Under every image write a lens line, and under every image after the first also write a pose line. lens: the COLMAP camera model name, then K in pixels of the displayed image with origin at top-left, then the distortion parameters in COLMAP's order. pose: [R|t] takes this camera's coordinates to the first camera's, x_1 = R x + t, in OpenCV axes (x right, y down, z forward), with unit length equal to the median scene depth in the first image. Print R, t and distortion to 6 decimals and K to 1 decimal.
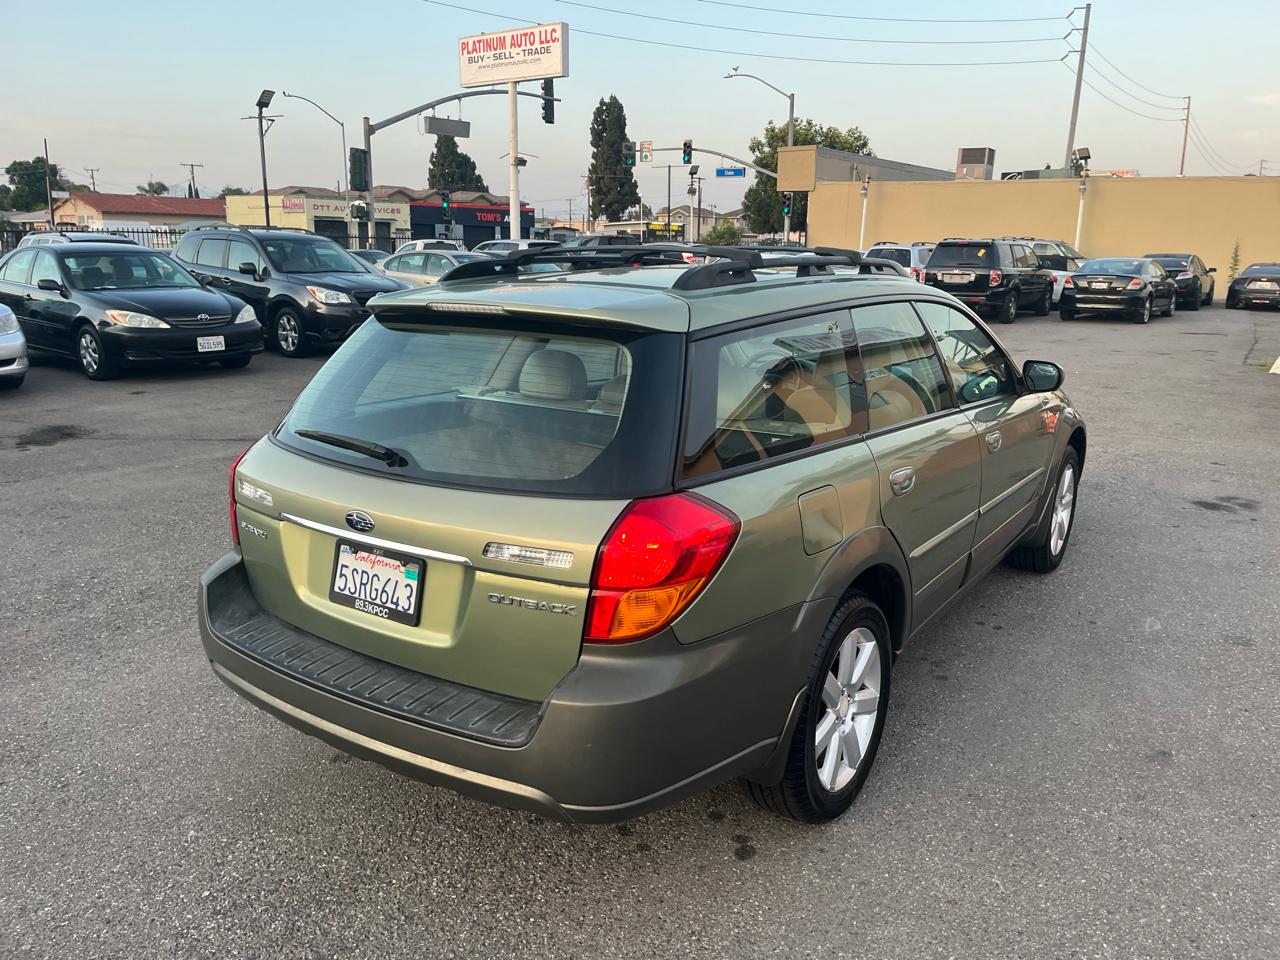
lens RADIAL K [[973.8, 0, 639.5], [0, 973.8, 479.2], [0, 0, 1]] dist [0.061482, -0.079113]
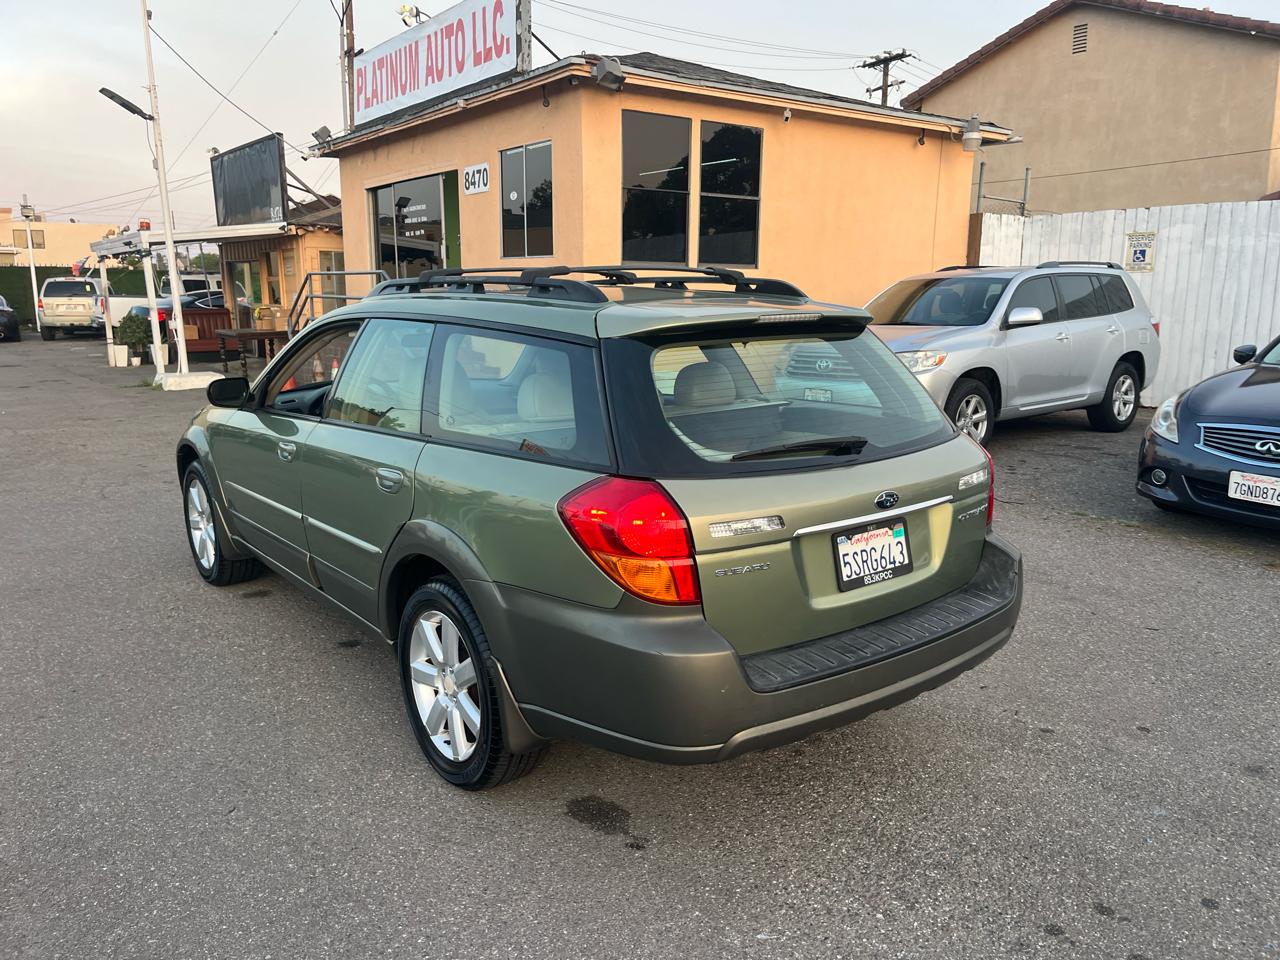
lens RADIAL K [[973.8, 0, 645.3], [0, 973.8, 484.0], [0, 0, 1]] dist [0.061482, -0.079113]
pose [[0.289559, -0.196213, 0.936833, -1.012925], [0.221569, 0.965919, 0.133822, -0.134598], [-0.931162, 0.168824, 0.323165, 0.625820]]
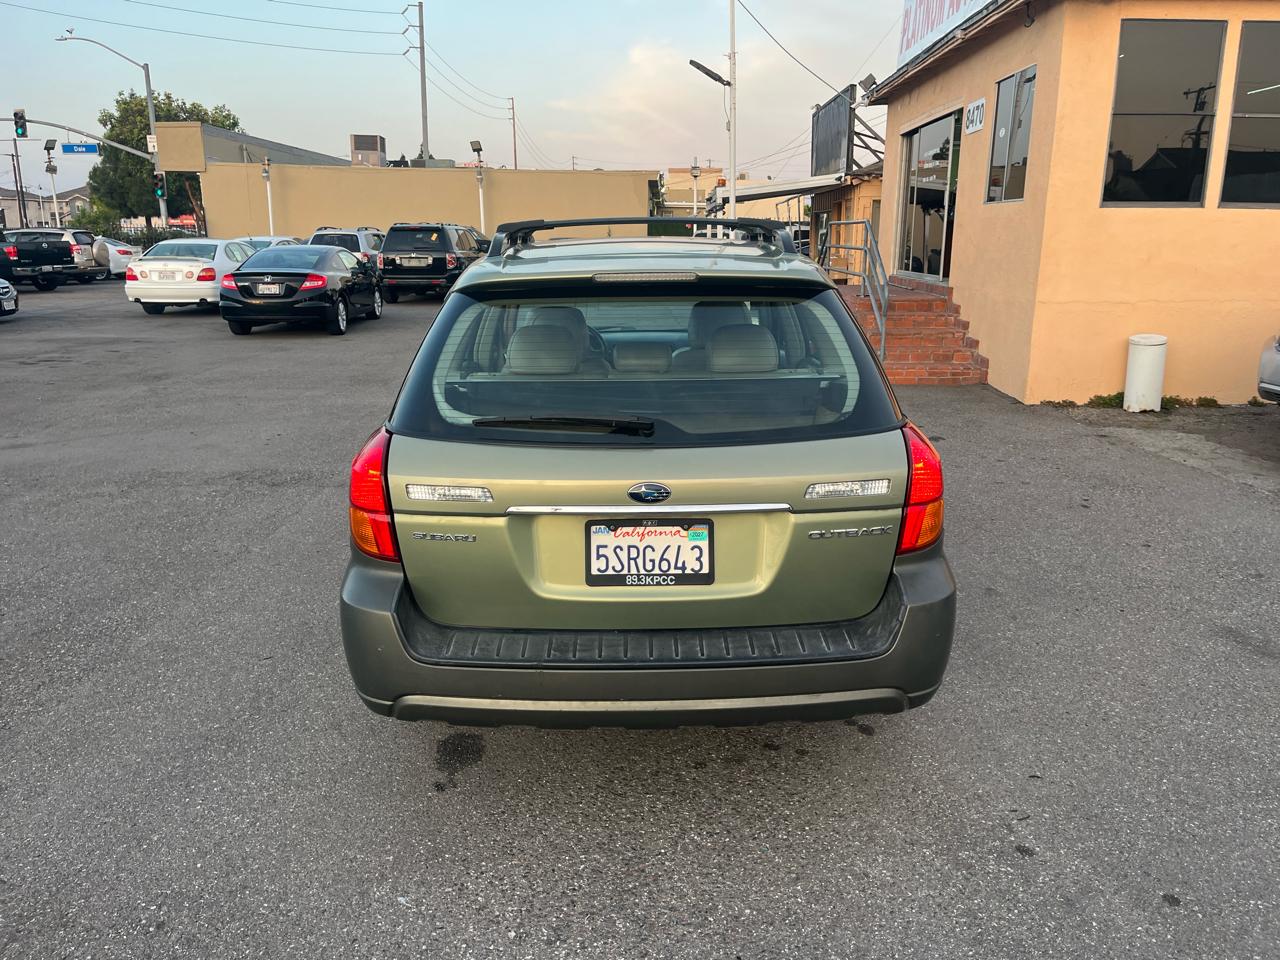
lens RADIAL K [[973.8, 0, 644.1], [0, 973.8, 478.6], [0, 0, 1]] dist [0.061482, -0.079113]
pose [[0.817933, -0.150121, 0.555383, -0.587765], [0.143400, 0.988085, 0.055890, -0.018853], [-0.557156, 0.033927, 0.829715, 0.129103]]
